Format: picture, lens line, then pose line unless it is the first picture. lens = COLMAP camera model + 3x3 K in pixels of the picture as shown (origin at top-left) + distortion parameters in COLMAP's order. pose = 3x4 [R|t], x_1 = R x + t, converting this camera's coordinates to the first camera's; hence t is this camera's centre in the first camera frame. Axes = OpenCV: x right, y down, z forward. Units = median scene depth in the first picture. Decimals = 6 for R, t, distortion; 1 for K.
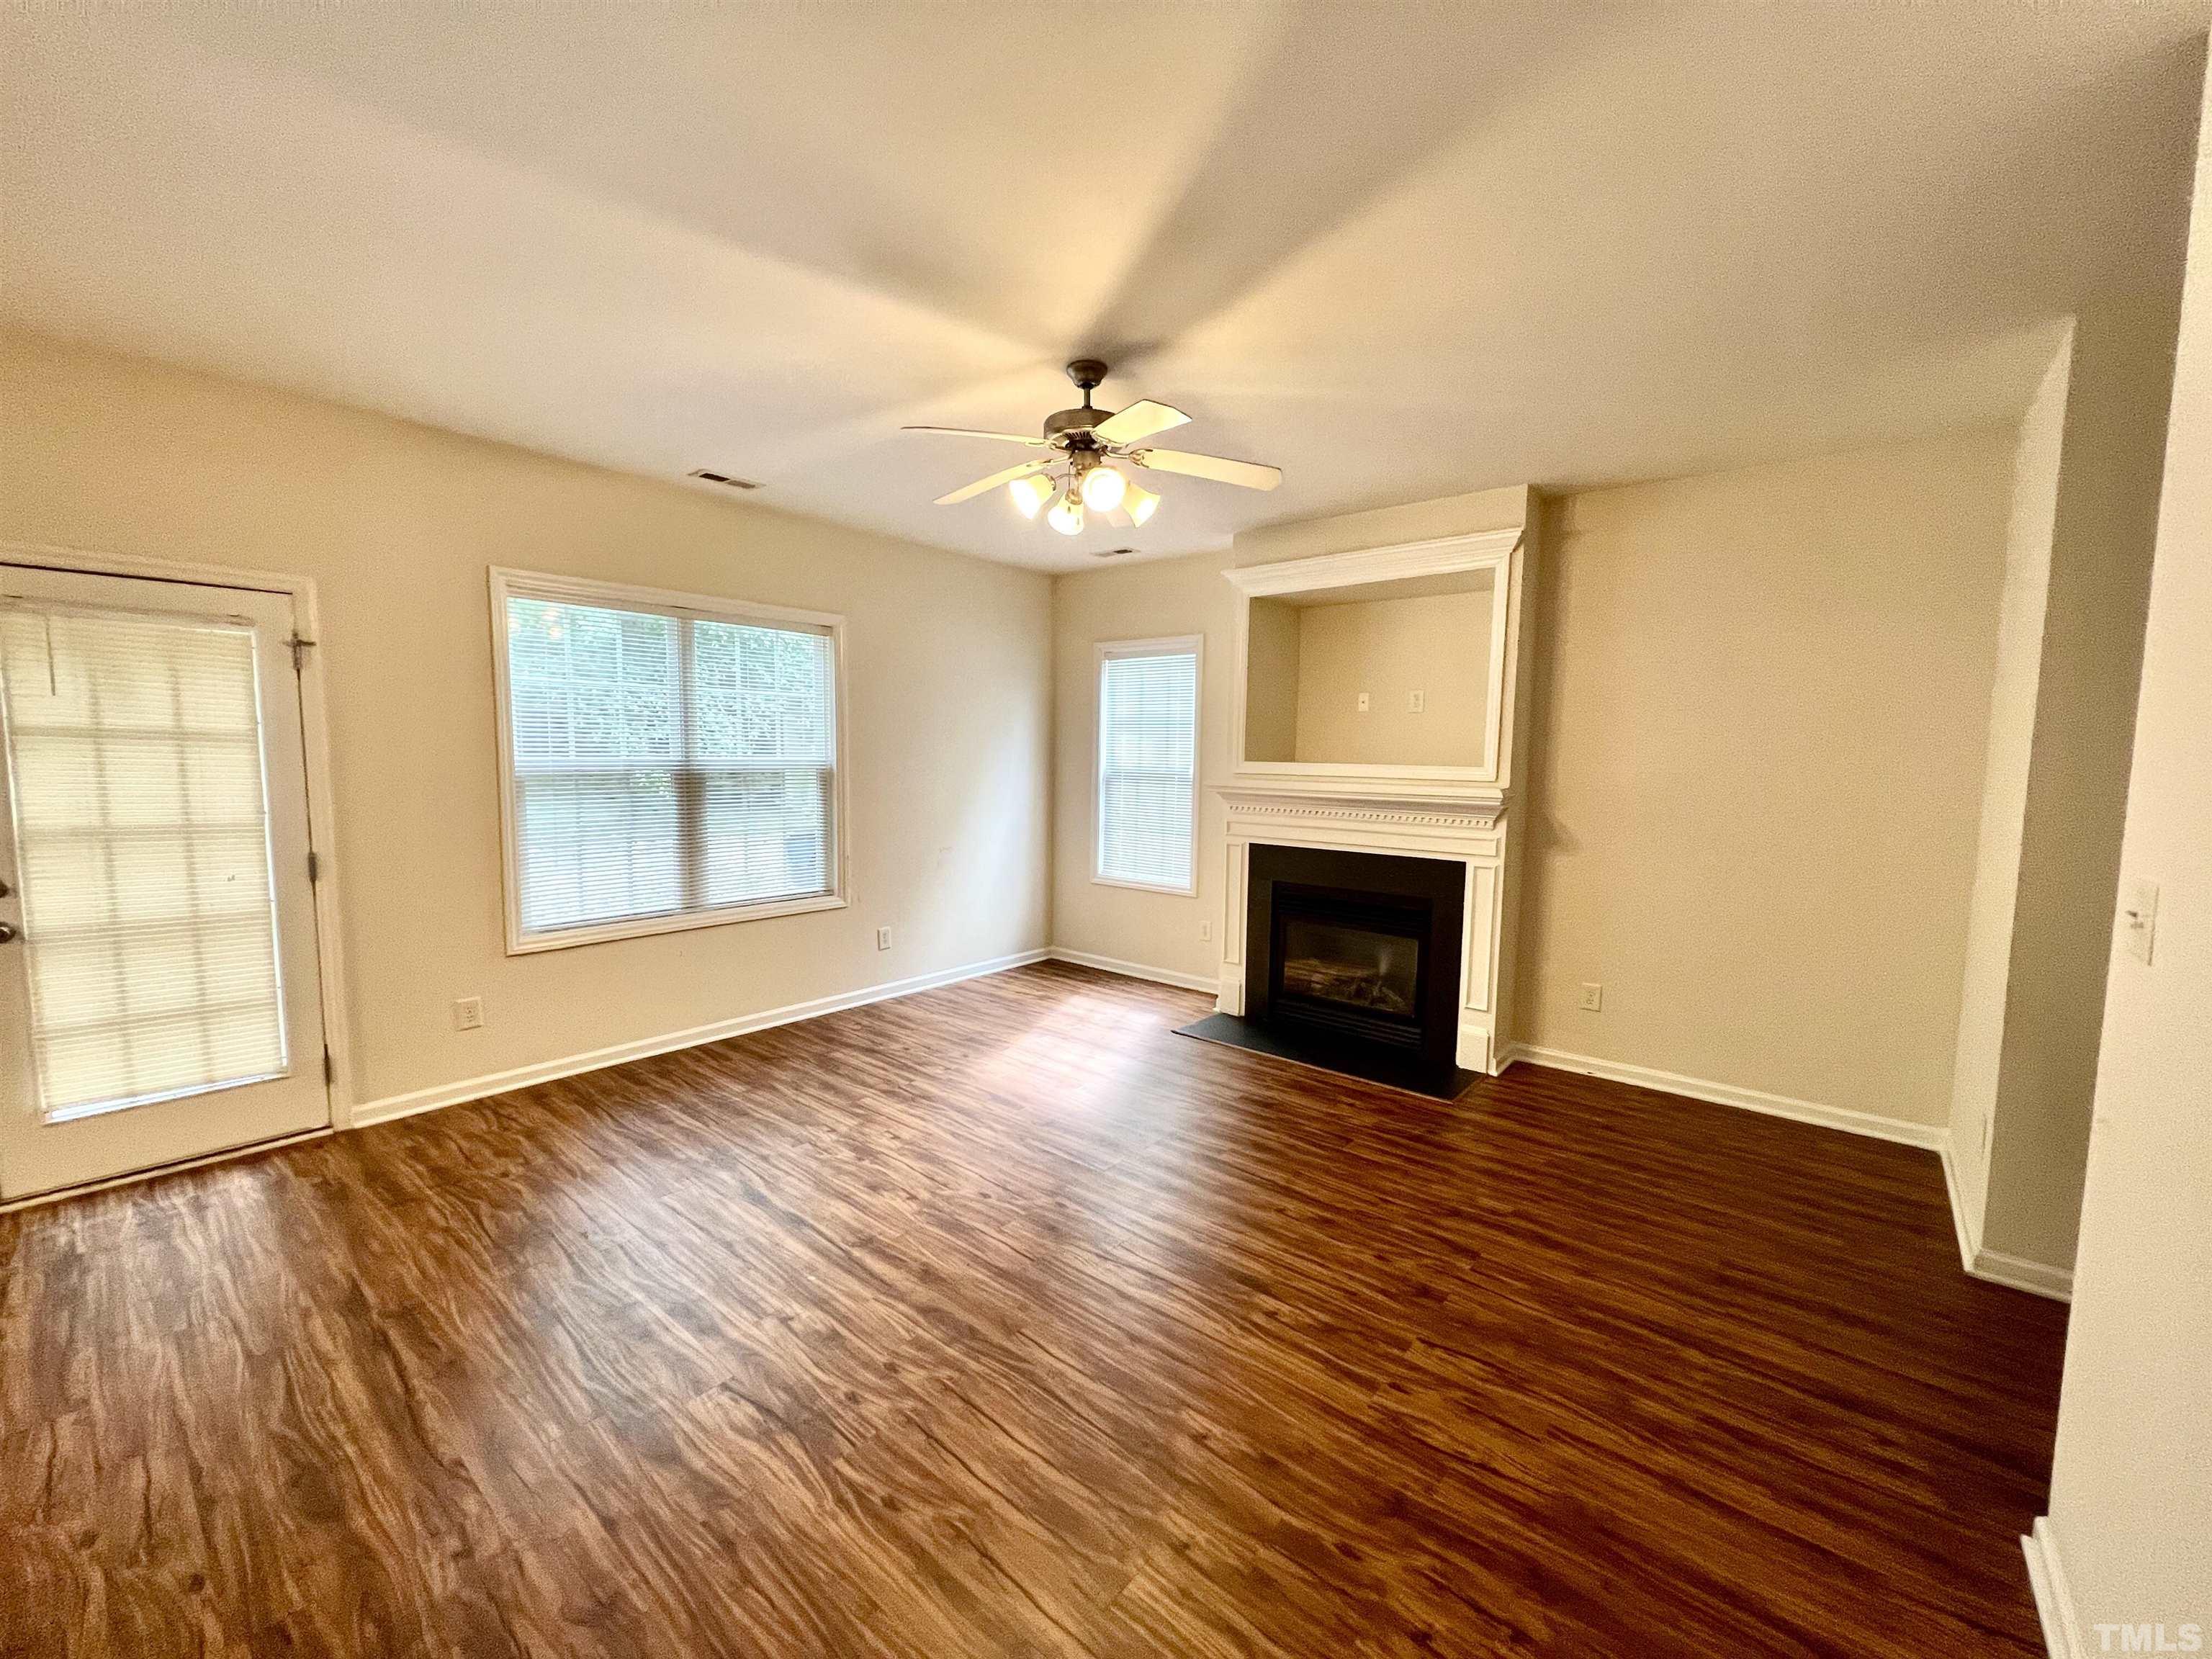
lens RADIAL K [[887.8, 0, 1114.5], [0, 887.8, 831.0], [0, 0, 1]] dist [-0.003607, 0.000219]
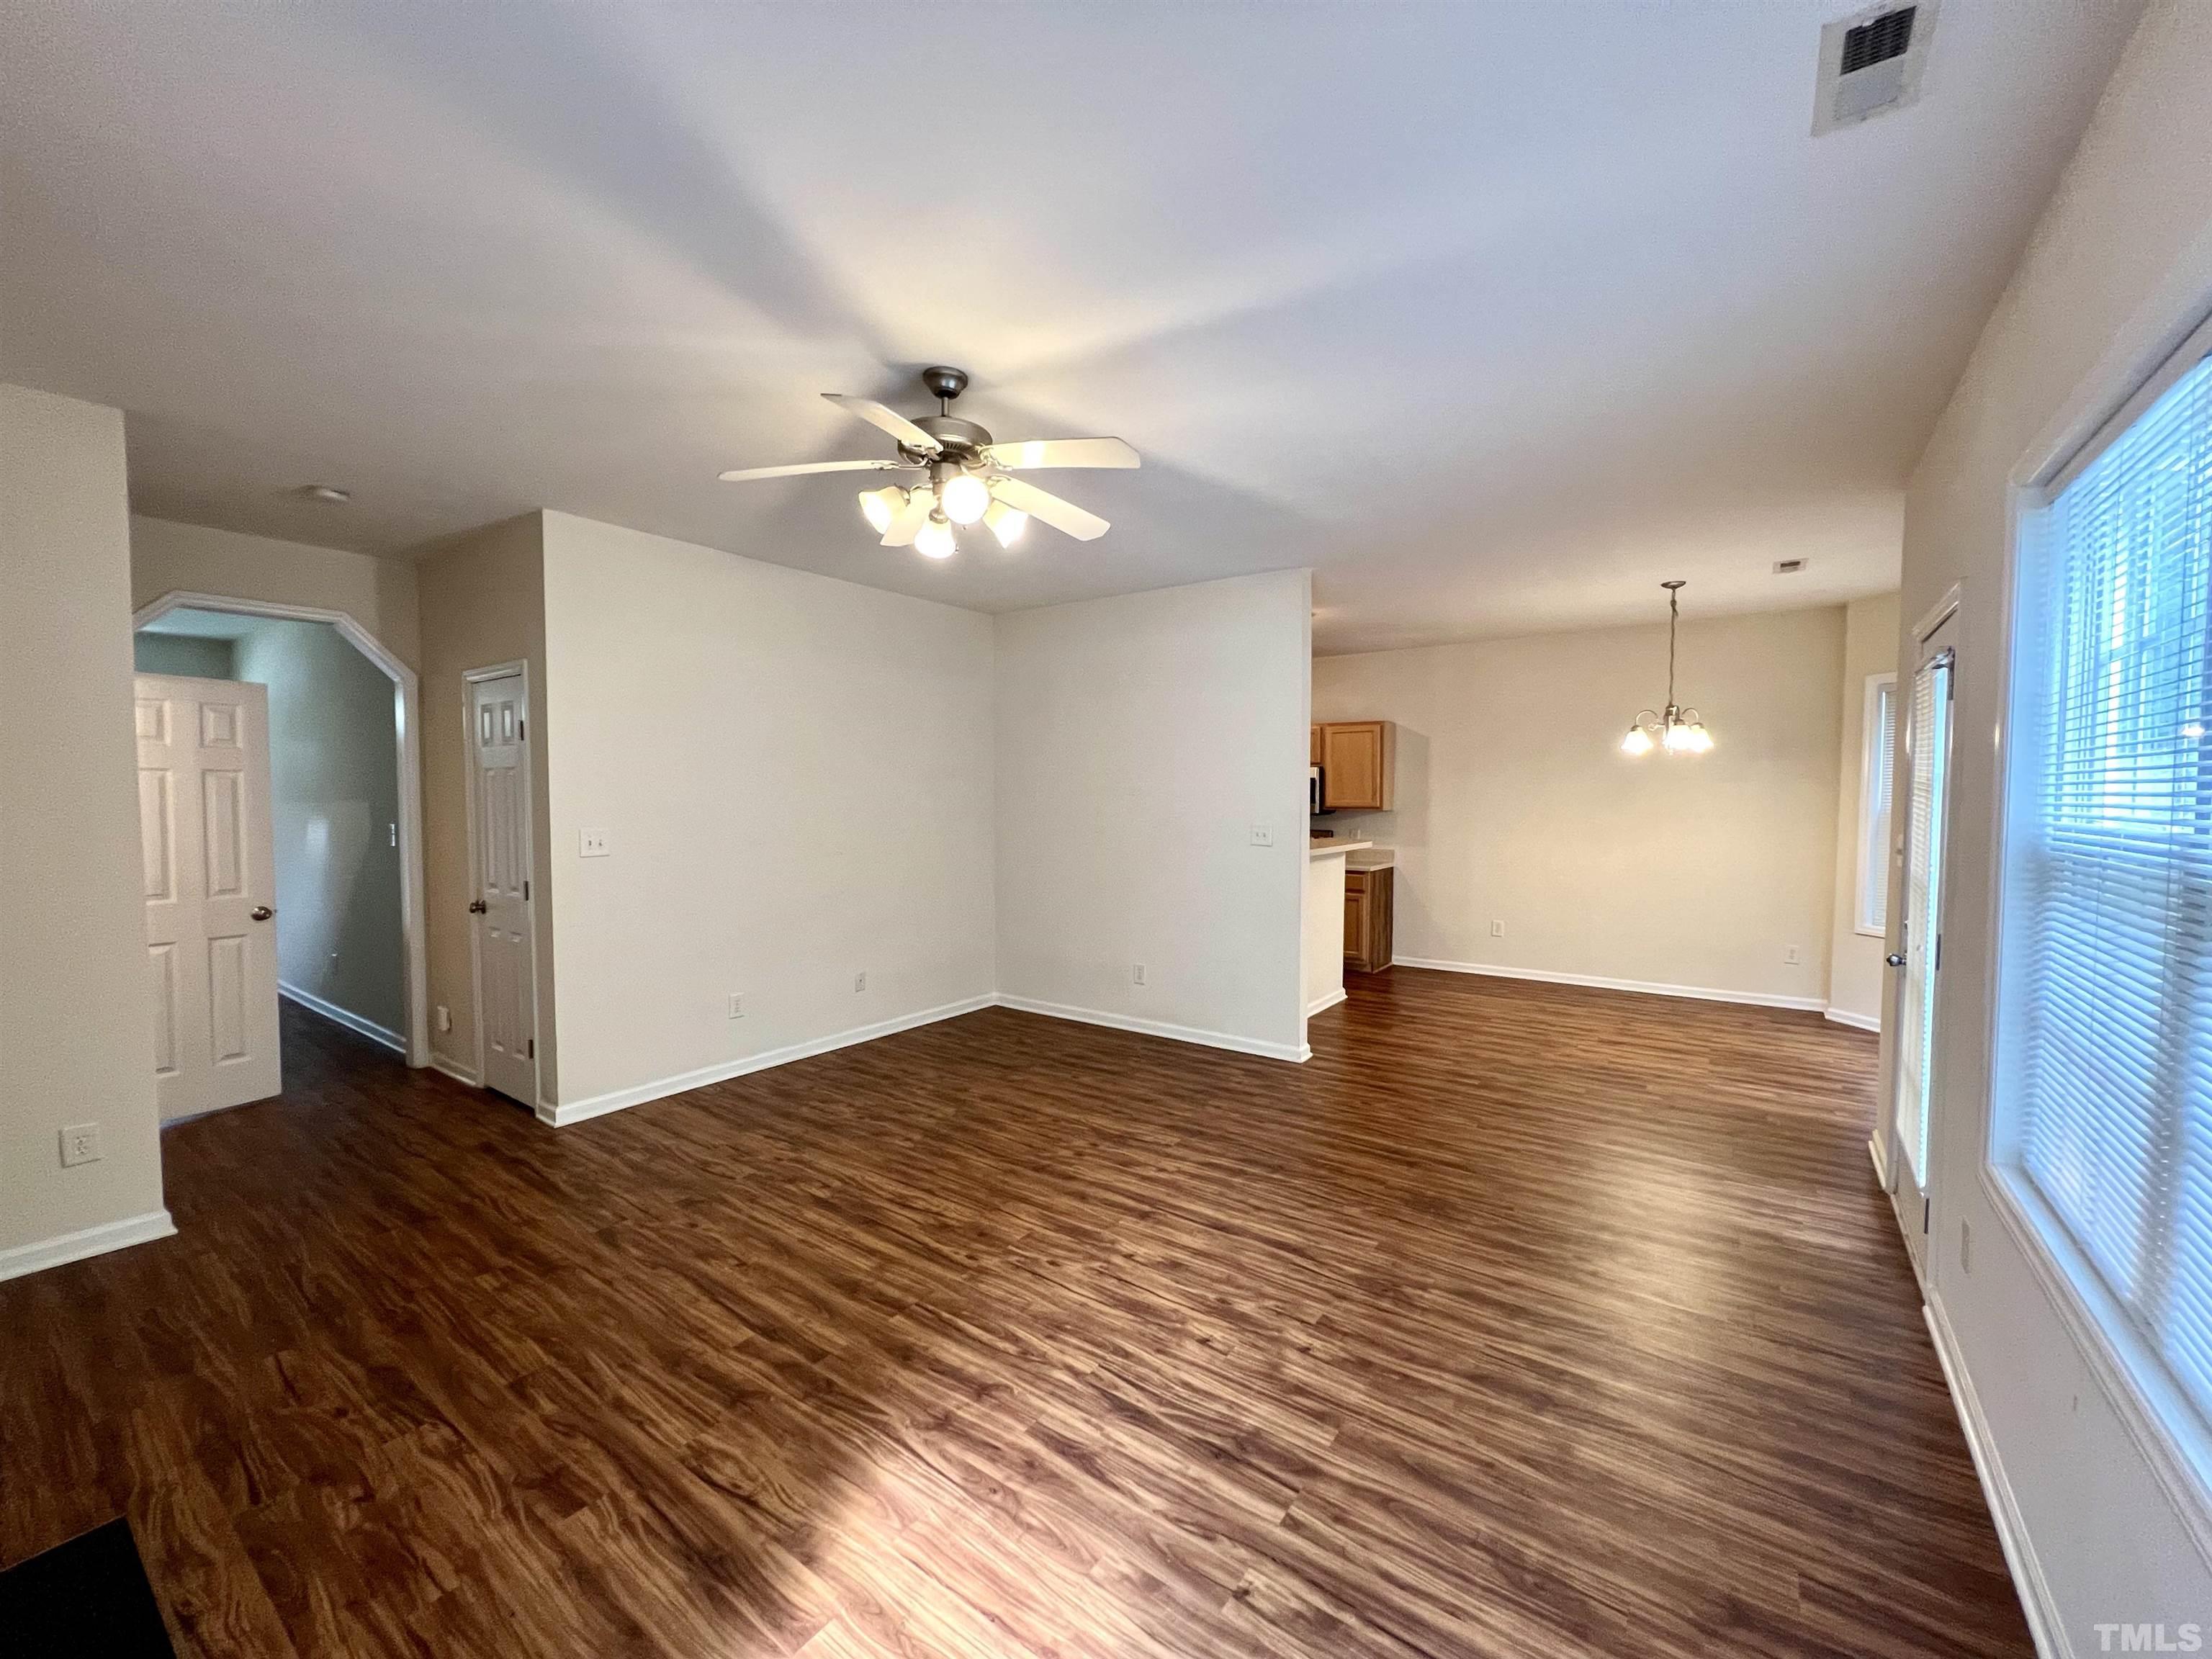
lens RADIAL K [[887.8, 0, 1114.5], [0, 887.8, 831.0], [0, 0, 1]] dist [-0.003607, 0.000219]
pose [[-0.997511, -0.012252, -0.069438, -0.128479], [-0.021540, 0.990661, 0.134638, -0.155276], [0.067140, 0.135799, -0.988459, 1.721416]]
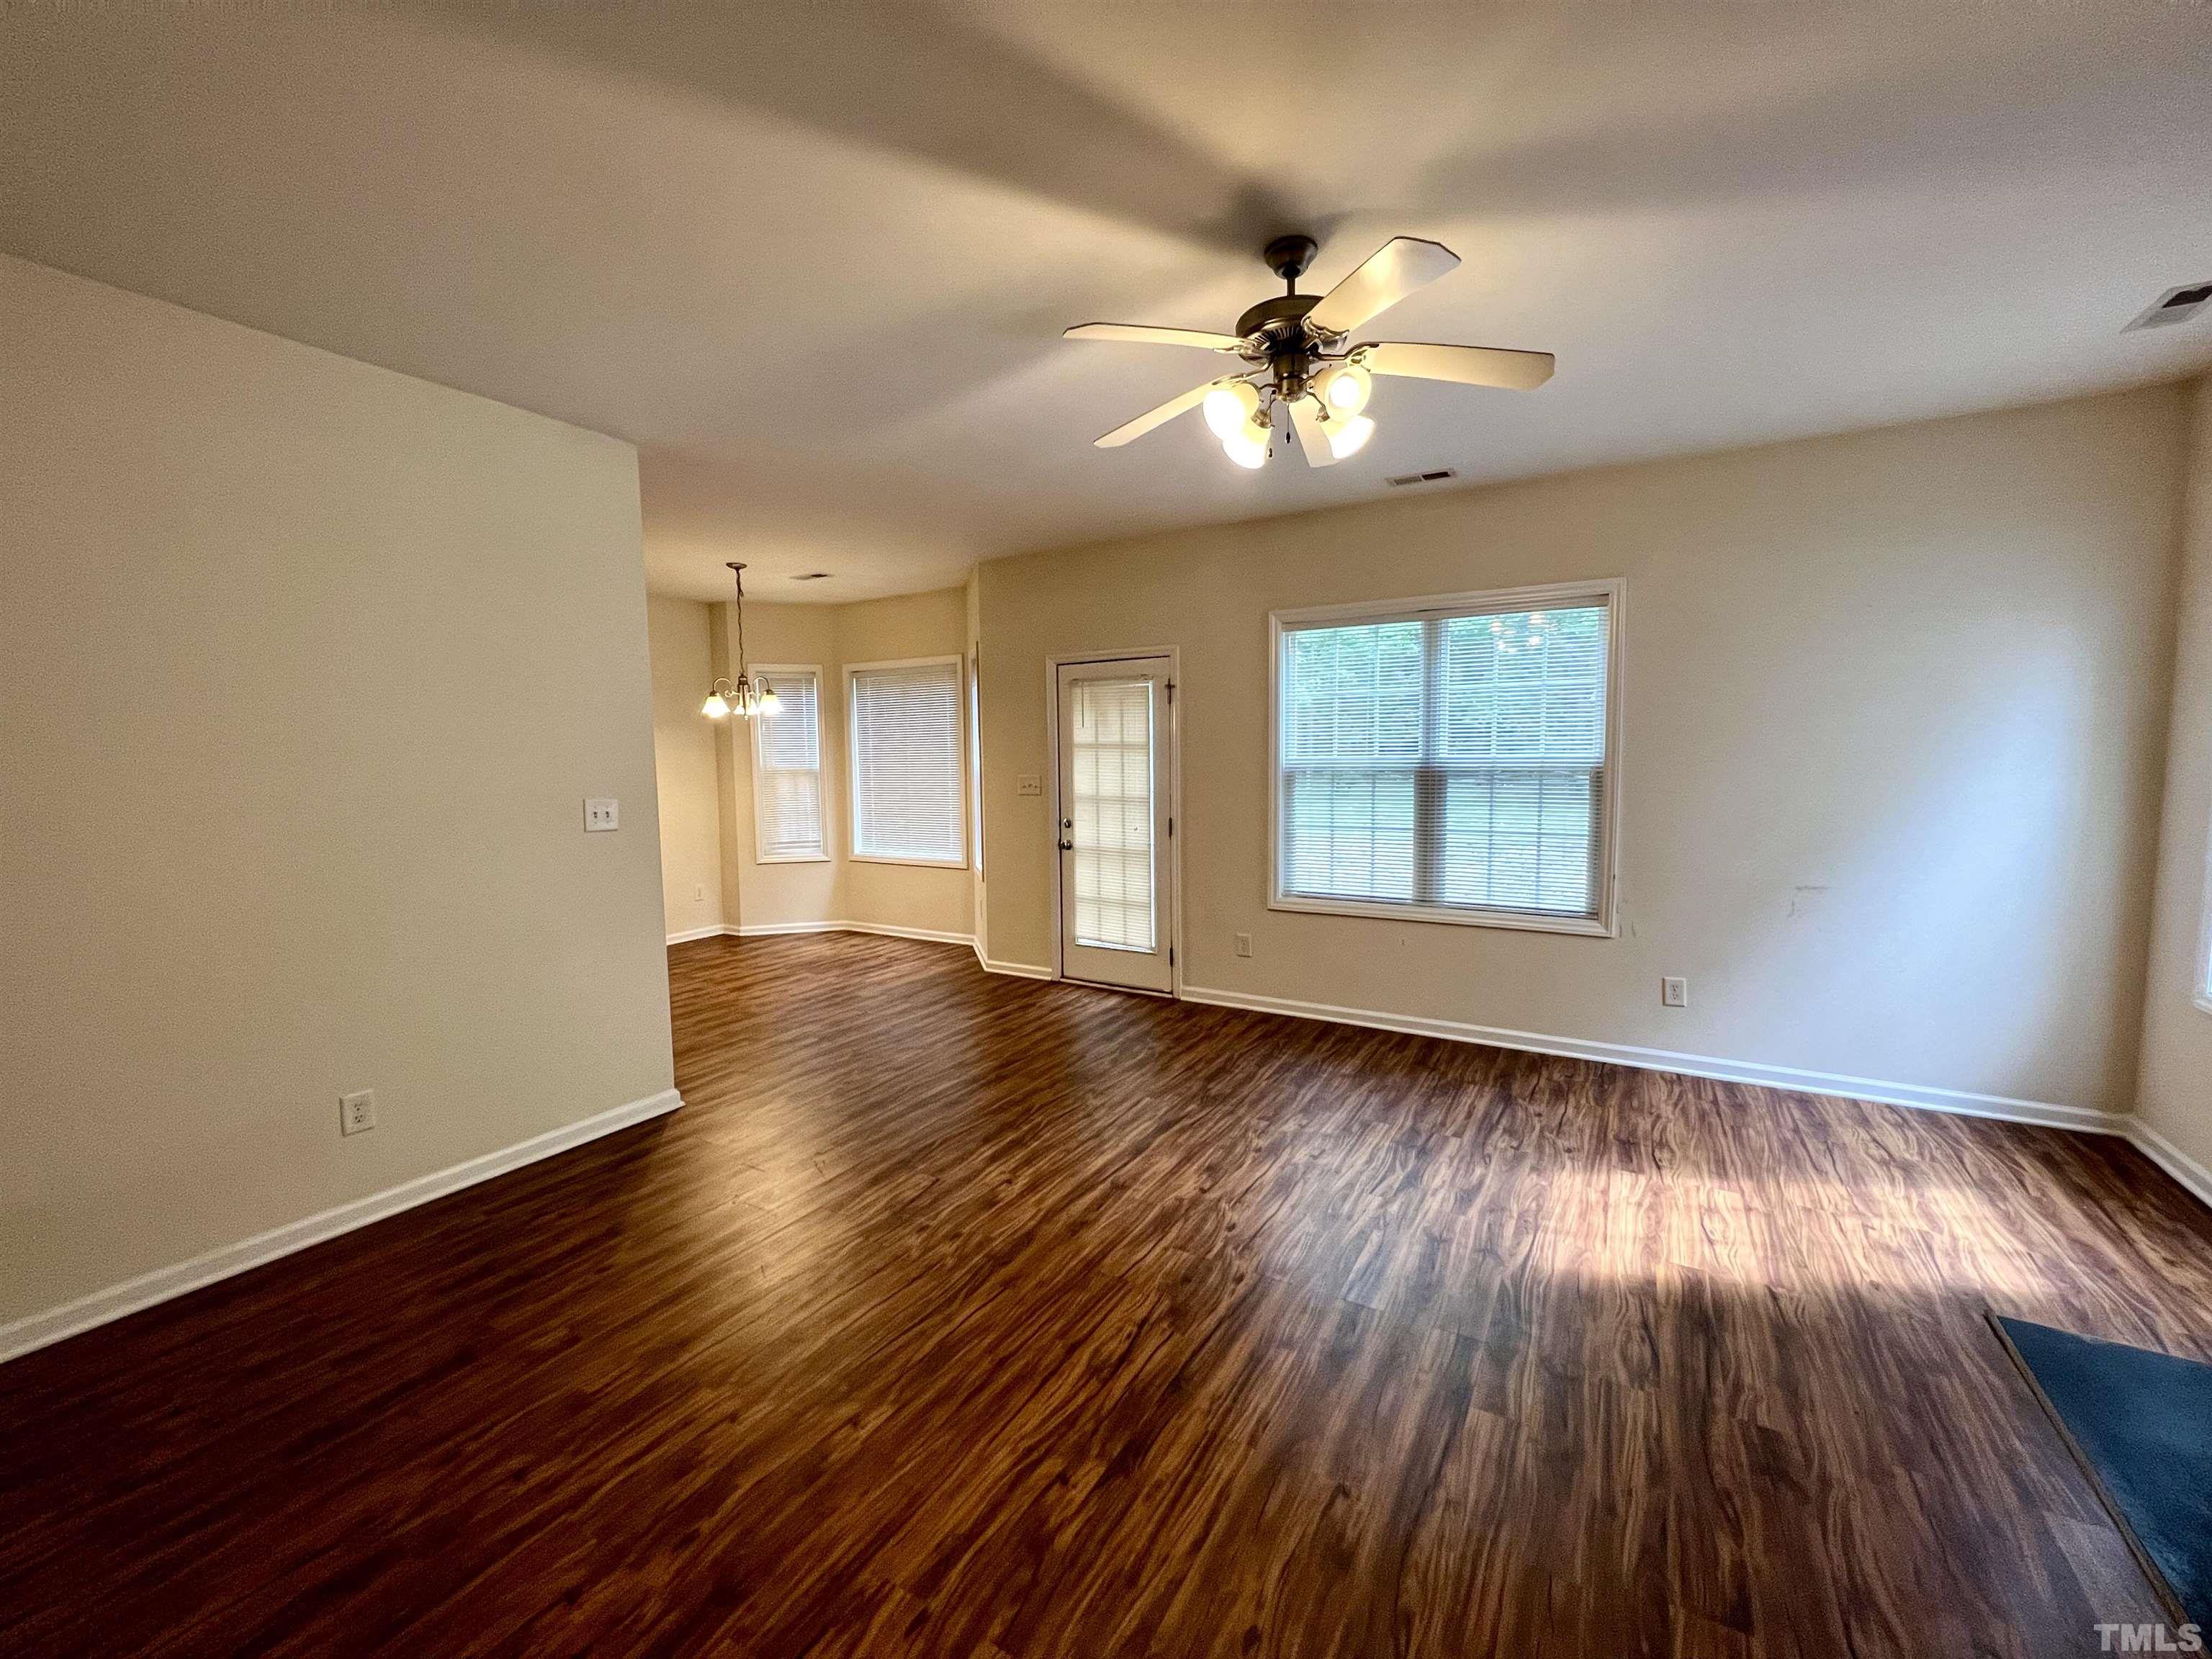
lens RADIAL K [[887.8, 0, 1114.5], [0, 887.8, 831.0], [0, 0, 1]] dist [-0.003607, 0.000219]
pose [[0.157876, 0.068680, -0.985068, 0.651614], [-0.076375, 0.995439, 0.057163, -0.035774], [0.984501, 0.066210, 0.162401, 0.650734]]
